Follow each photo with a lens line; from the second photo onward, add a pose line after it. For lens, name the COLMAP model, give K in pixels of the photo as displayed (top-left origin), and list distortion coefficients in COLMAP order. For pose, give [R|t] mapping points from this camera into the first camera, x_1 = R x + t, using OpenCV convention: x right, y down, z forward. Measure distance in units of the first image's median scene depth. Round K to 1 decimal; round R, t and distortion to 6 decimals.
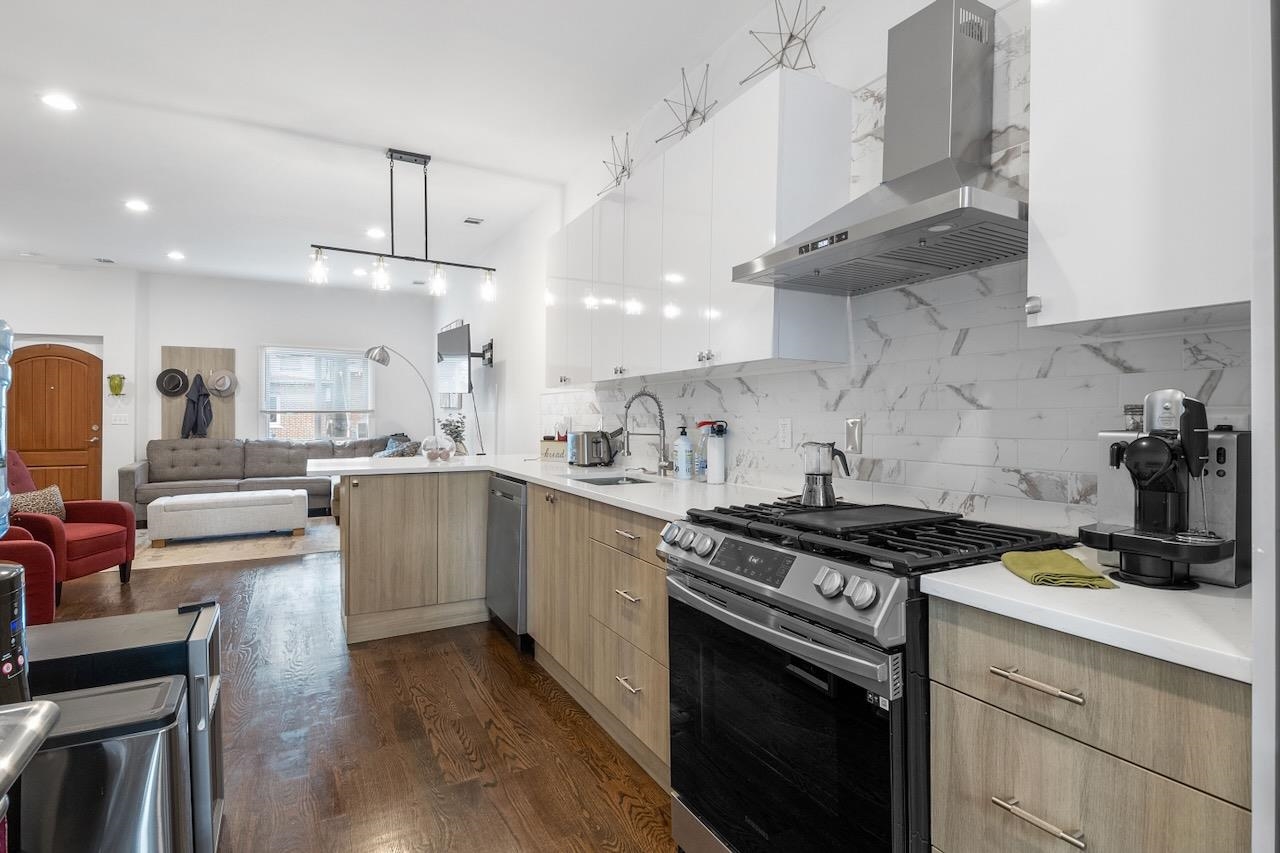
lens RADIAL K [[610.9, 0, 636.3], [0, 610.9, 418.1], [0, 0, 1]] dist [0.016323, -0.026056]
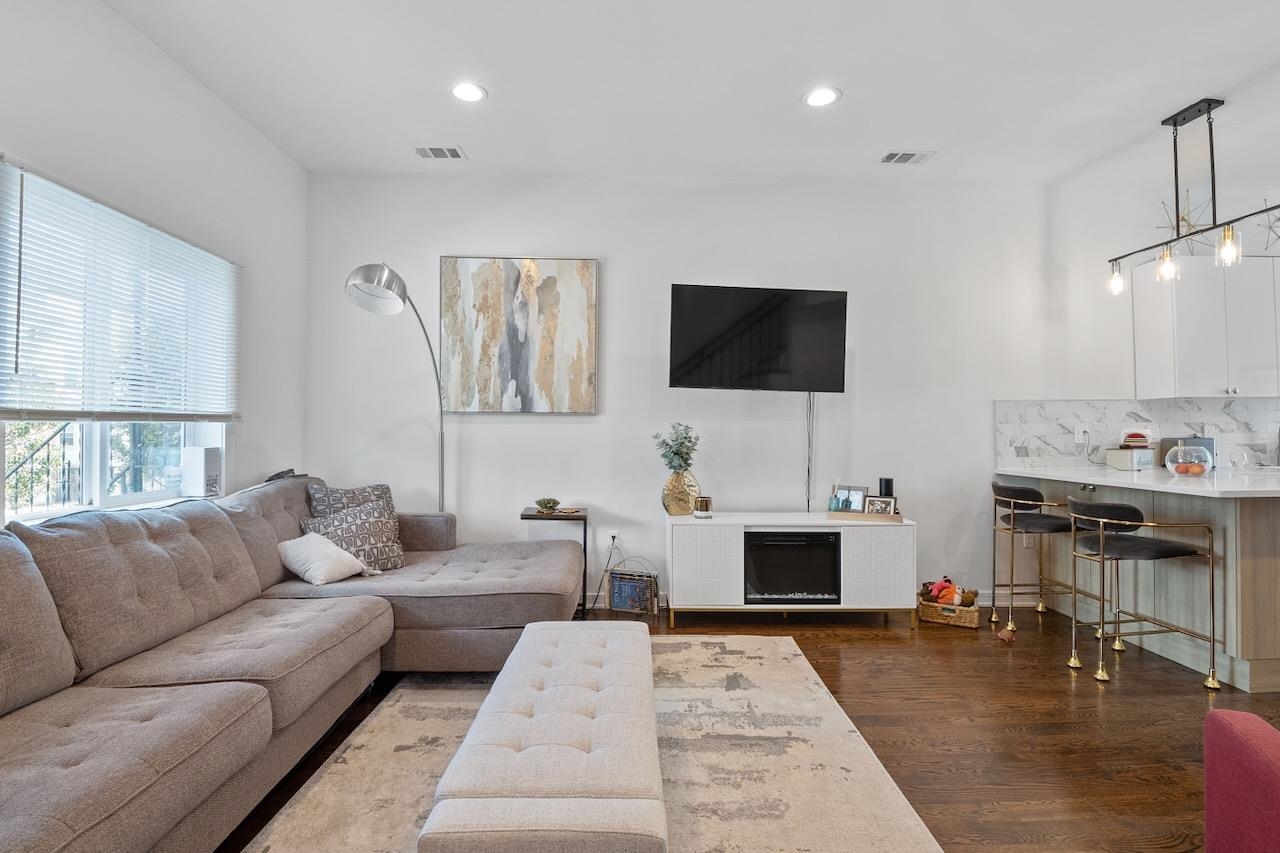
lens RADIAL K [[610.9, 0, 636.3], [0, 610.9, 418.1], [0, 0, 1]] dist [0.016323, -0.026056]
pose [[0.456107, 0.011851, 0.889846, -0.786265], [0.008247, 0.999812, -0.017543, -0.001640], [-0.889887, 0.015340, 0.455923, 0.710589]]
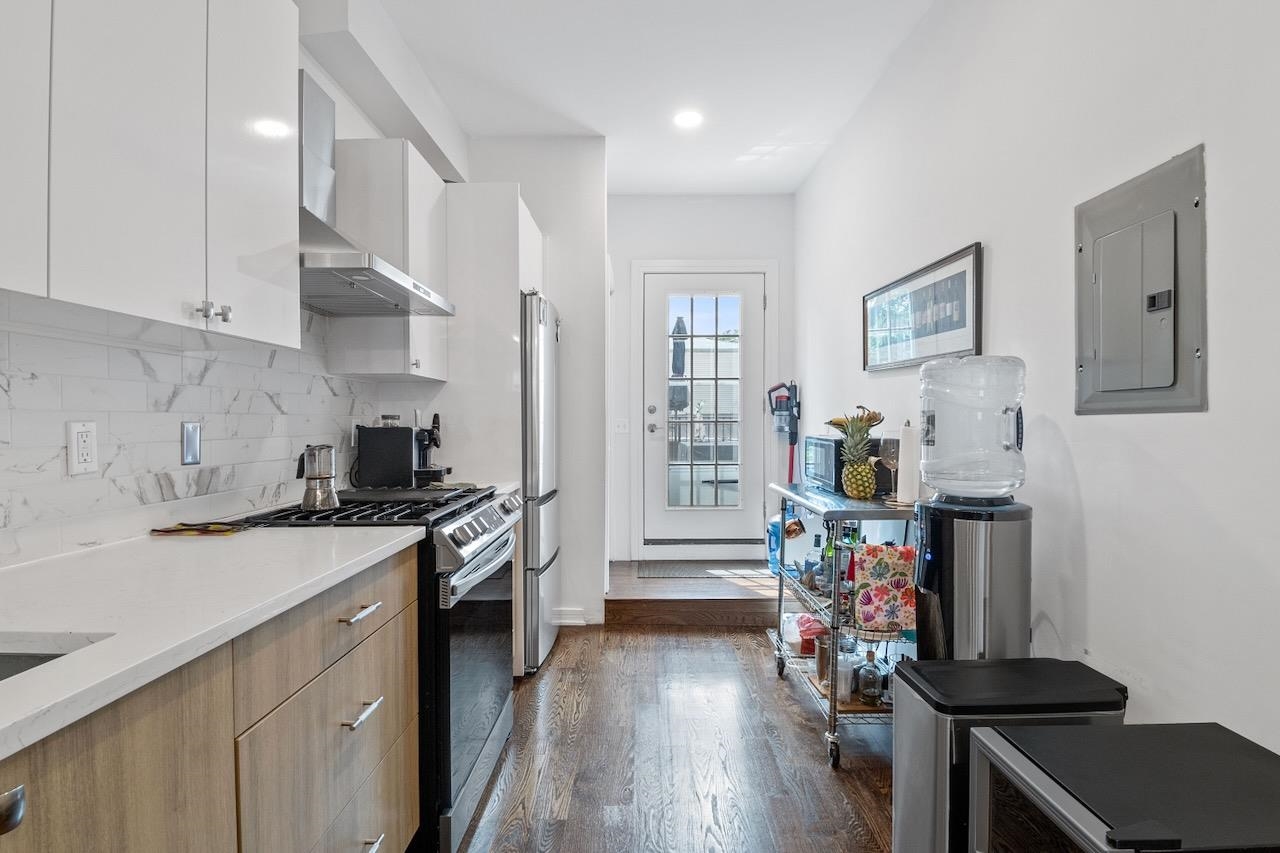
lens RADIAL K [[610.9, 0, 636.3], [0, 610.9, 418.1], [0, 0, 1]] dist [0.016323, -0.026056]
pose [[-0.872135, 0.007438, 0.489208, -0.158326], [0.004924, 0.999967, -0.006426, 0.001079], [-0.489240, -0.003195, -0.872143, 0.404505]]
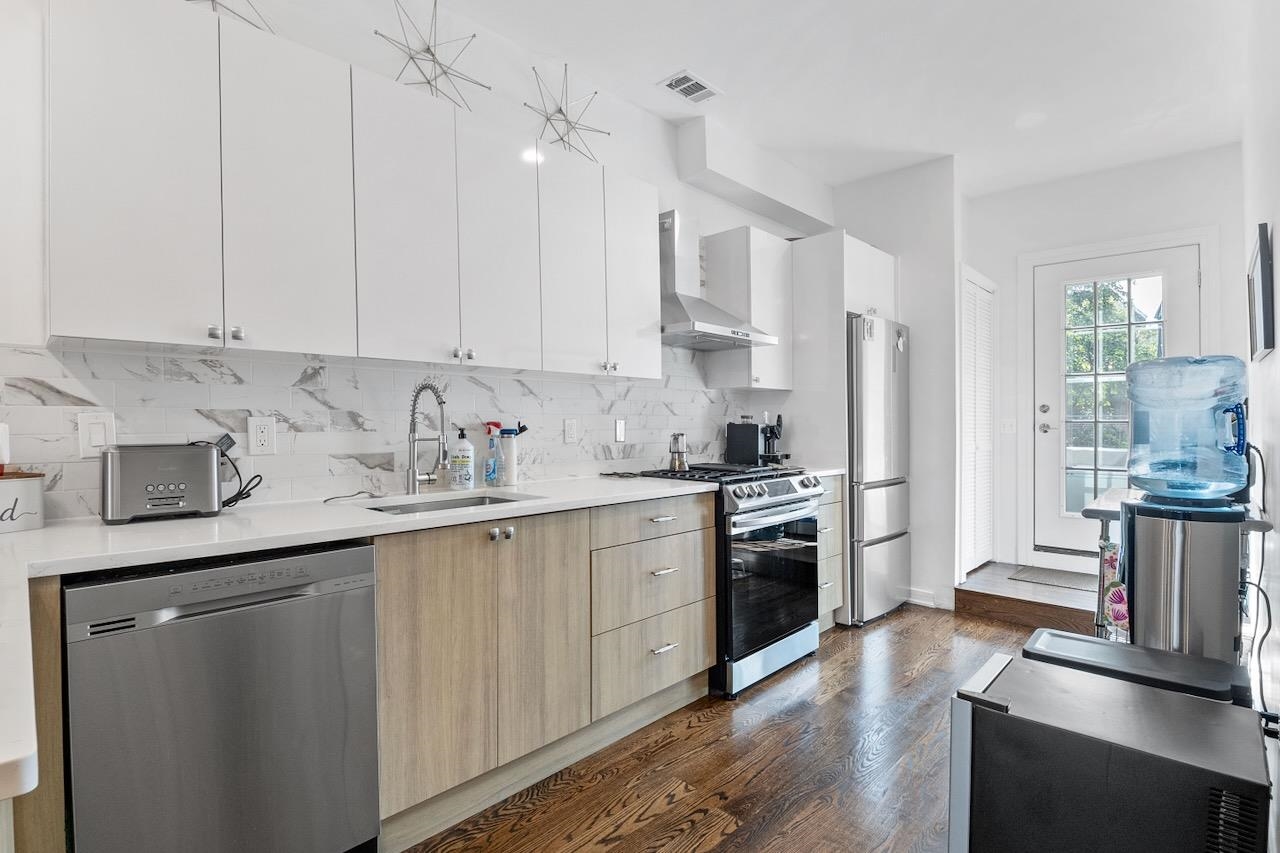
lens RADIAL K [[610.9, 0, 636.3], [0, 610.9, 418.1], [0, 0, 1]] dist [0.016323, -0.026056]
pose [[-0.291949, 0.006780, 0.956410, -0.320980], [-0.001383, 0.999971, -0.007511, 0.002465], [-0.956433, -0.003515, -0.291932, 0.402083]]
